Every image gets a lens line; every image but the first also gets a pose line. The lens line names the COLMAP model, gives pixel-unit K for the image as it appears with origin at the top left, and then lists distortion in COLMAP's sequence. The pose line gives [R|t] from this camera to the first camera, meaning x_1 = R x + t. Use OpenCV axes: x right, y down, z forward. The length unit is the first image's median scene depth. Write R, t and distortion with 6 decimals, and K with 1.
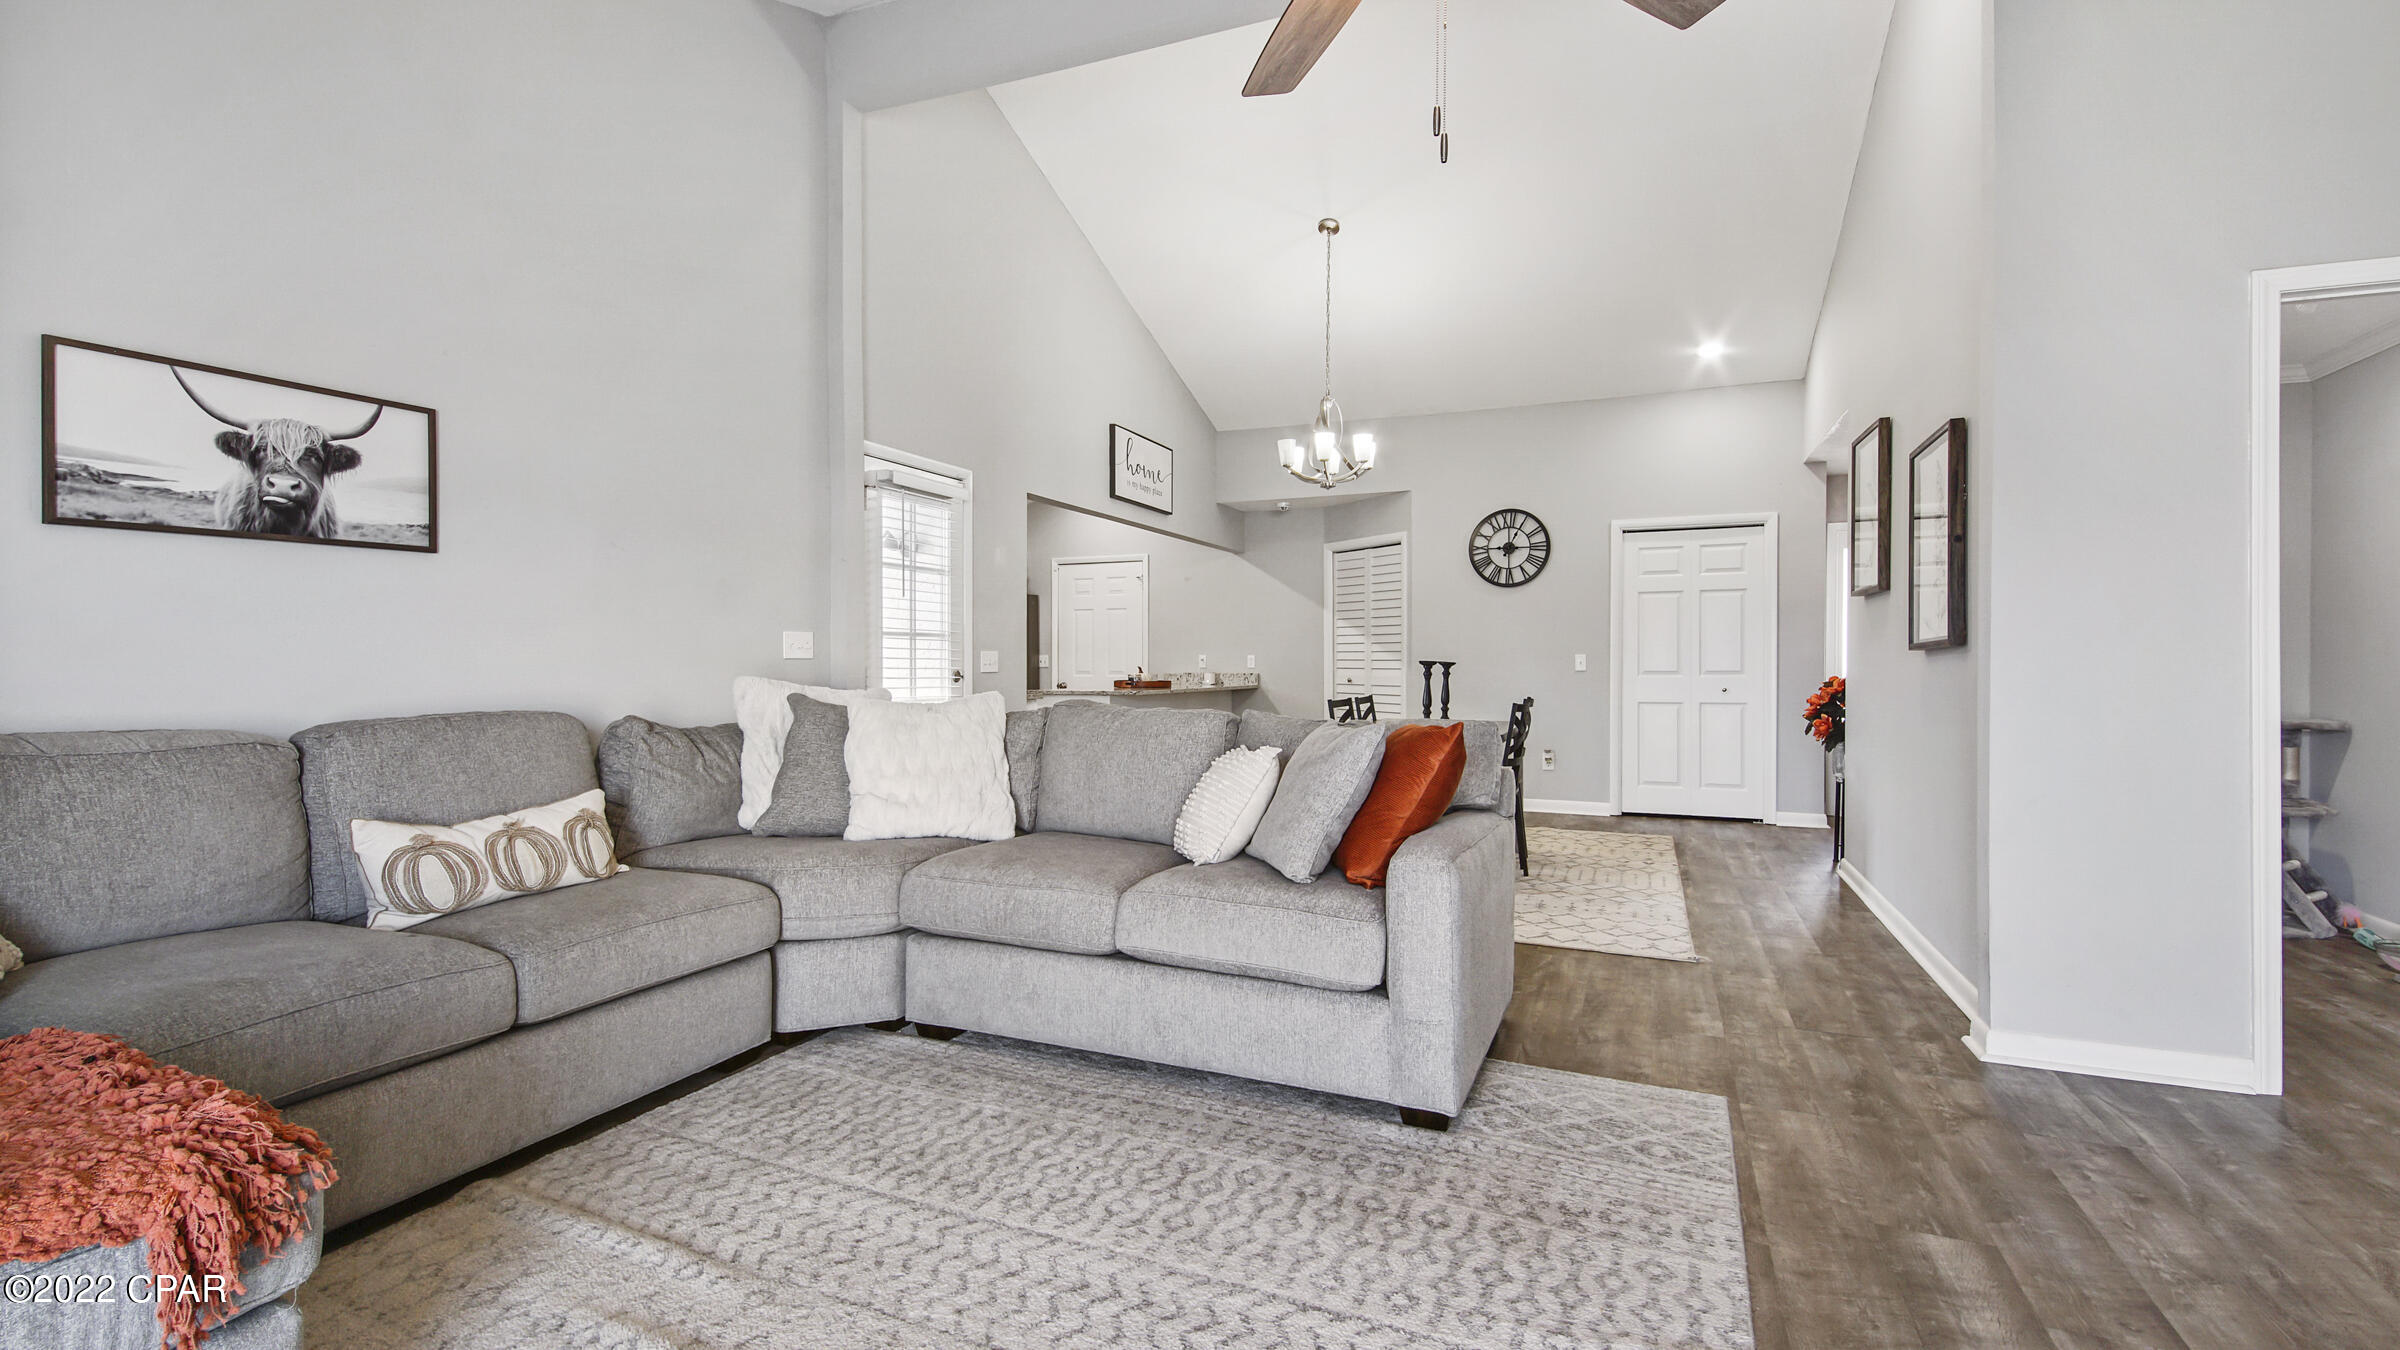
lens RADIAL K [[1050.4, 0, 1199.5], [0, 1050.4, 670.8], [0, 0, 1]] dist [0.035842, -0.024181]
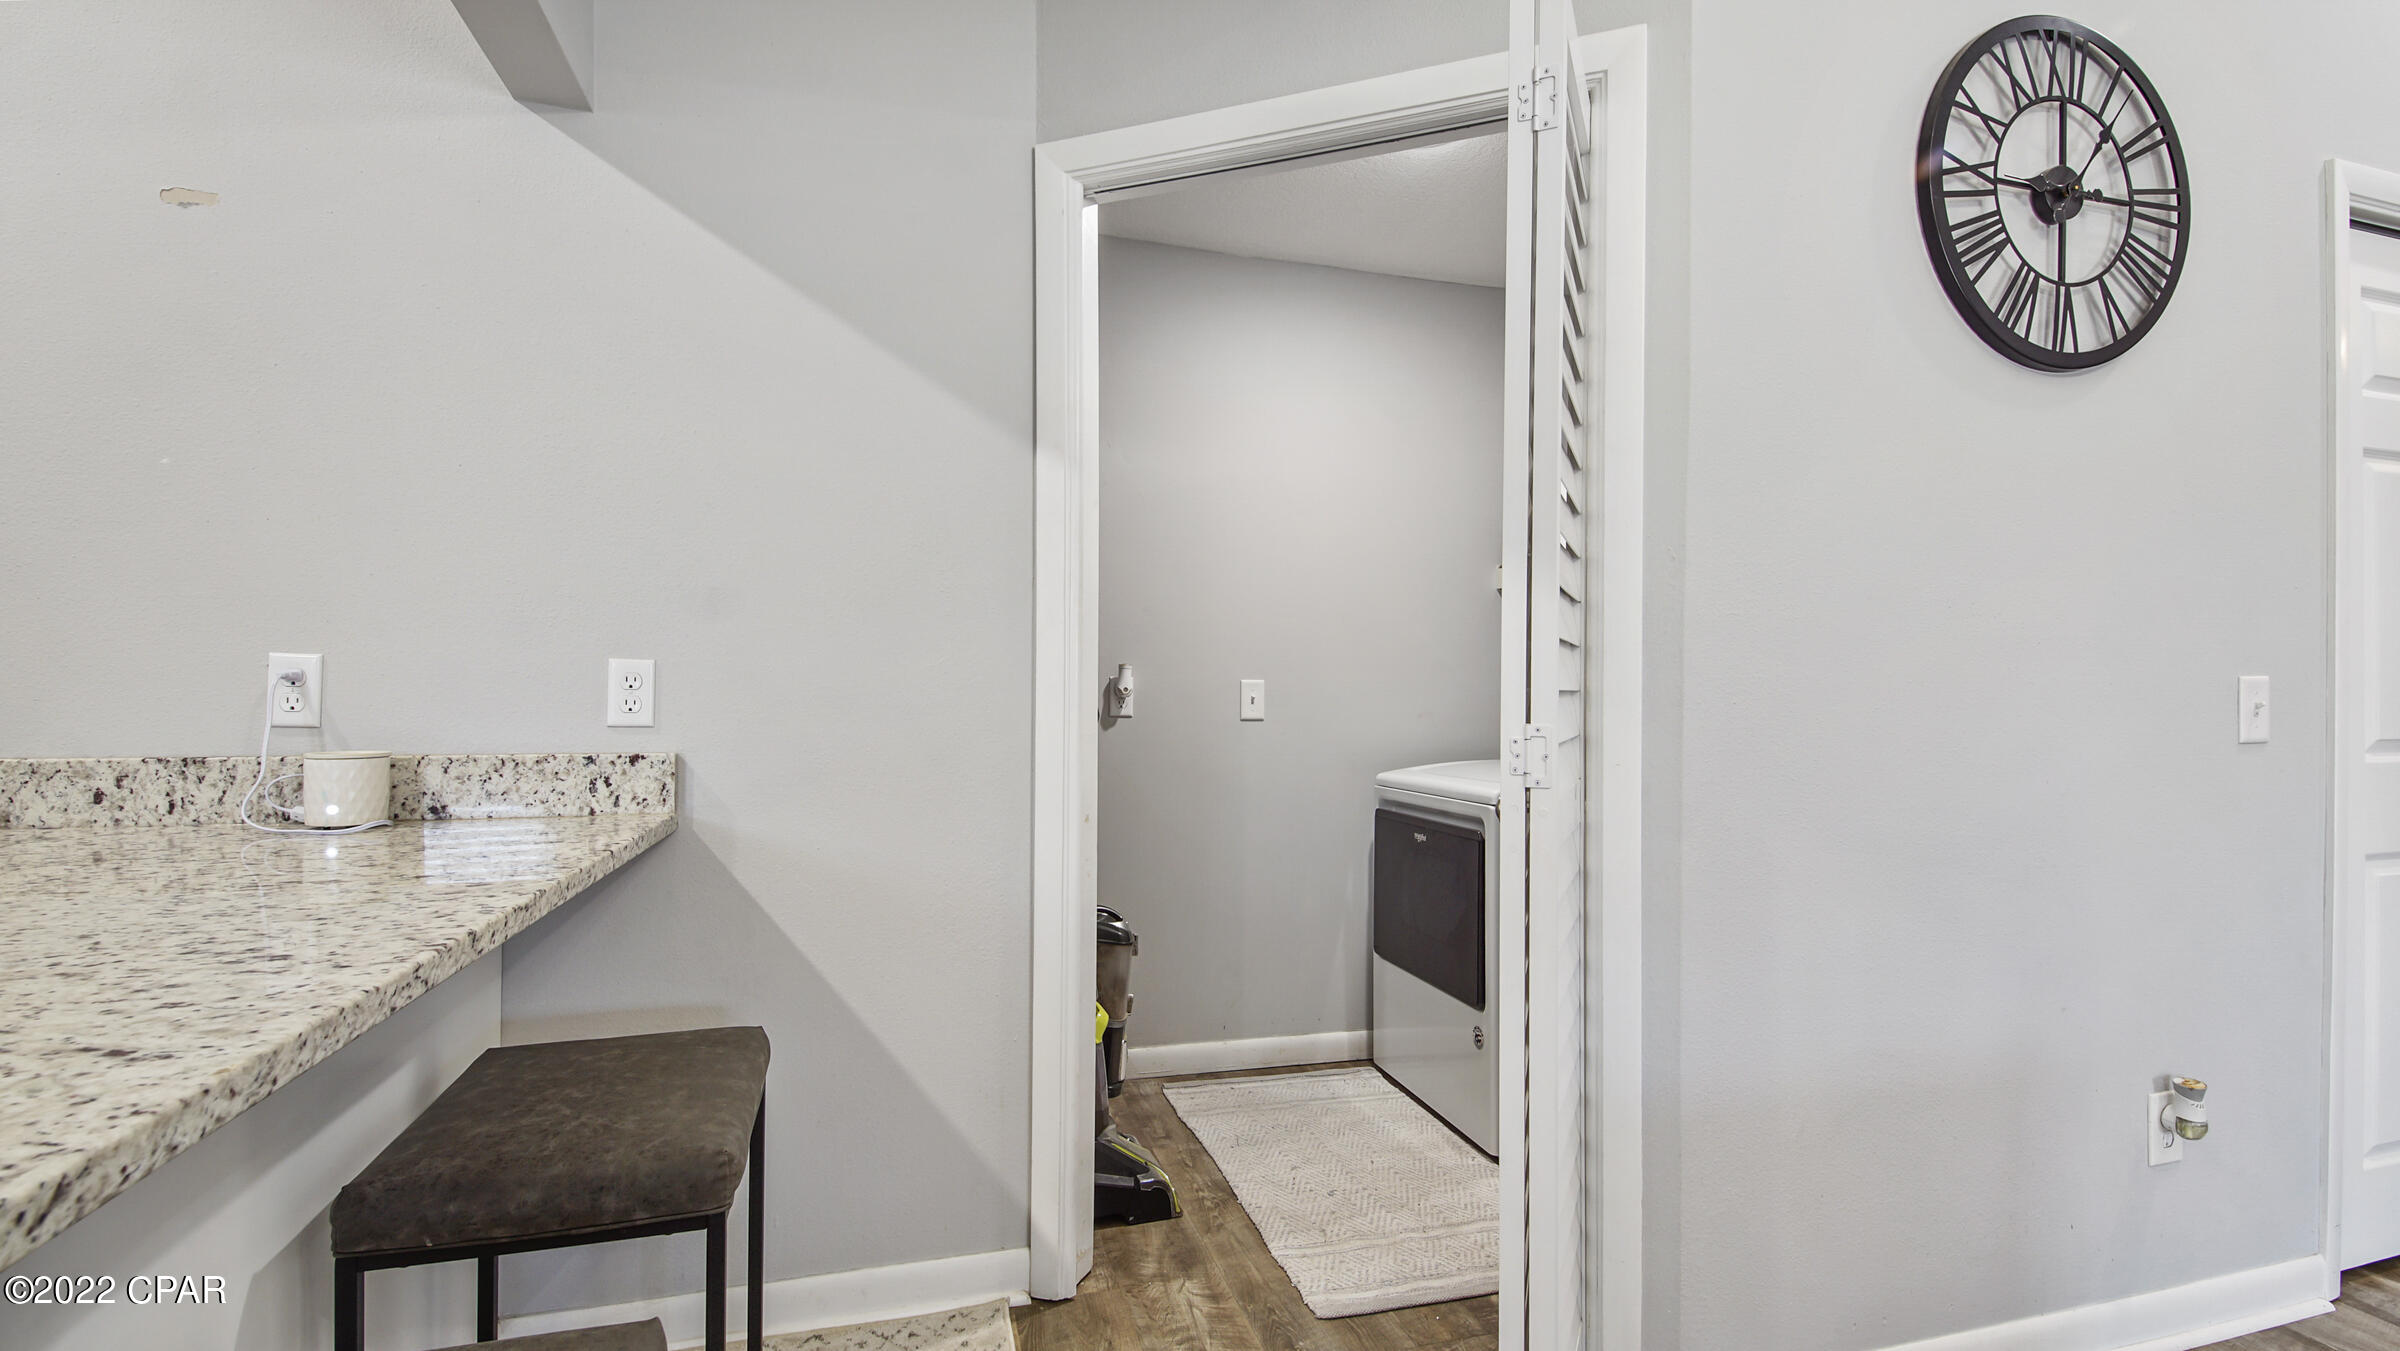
lens RADIAL K [[1063.9, 0, 1183.7], [0, 1063.9, 679.5], [0, 0, 1]] dist [0.029551, -0.018588]
pose [[0.785343, 0.011655, 0.618951, 0.020483], [-0.002205, 0.999869, -0.016030, -0.021402], [-0.619056, 0.011225, 0.785266, 2.047274]]
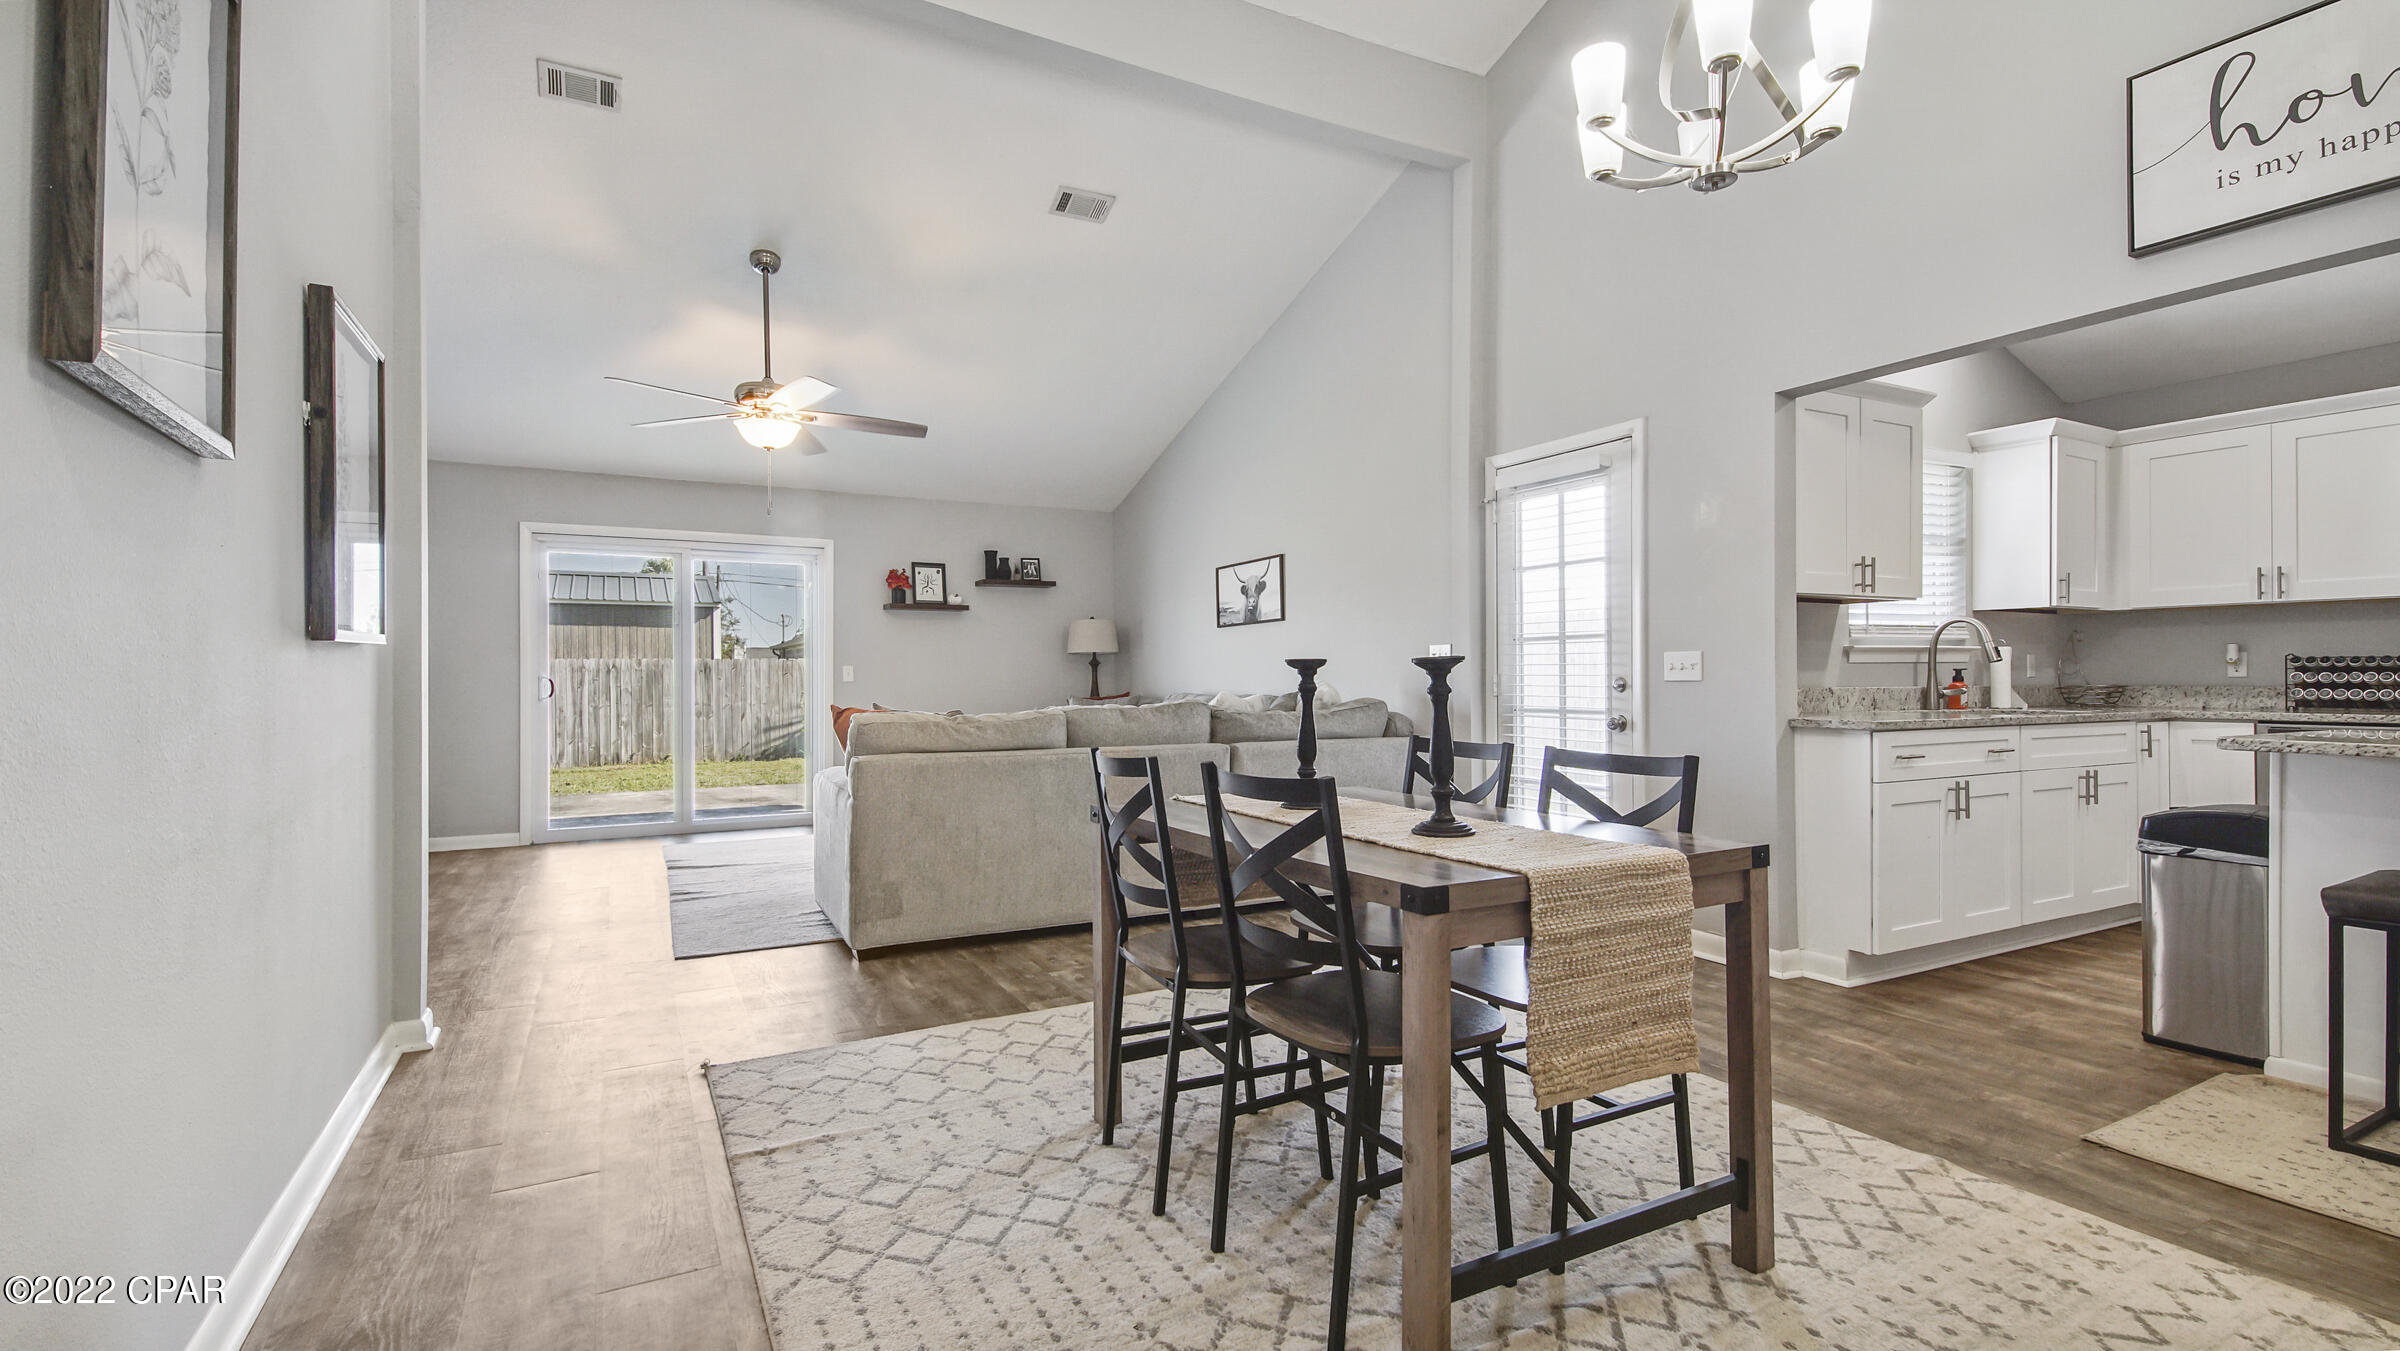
lens RADIAL K [[1063.9, 0, 1183.7], [0, 1063.9, 679.5], [0, 0, 1]] dist [0.029551, -0.018588]
pose [[-0.635142, 0.002585, -0.772391, 0.920435], [-0.004468, 0.999965, 0.007021, -0.004963], [0.772382, 0.007911, -0.635109, 1.907107]]
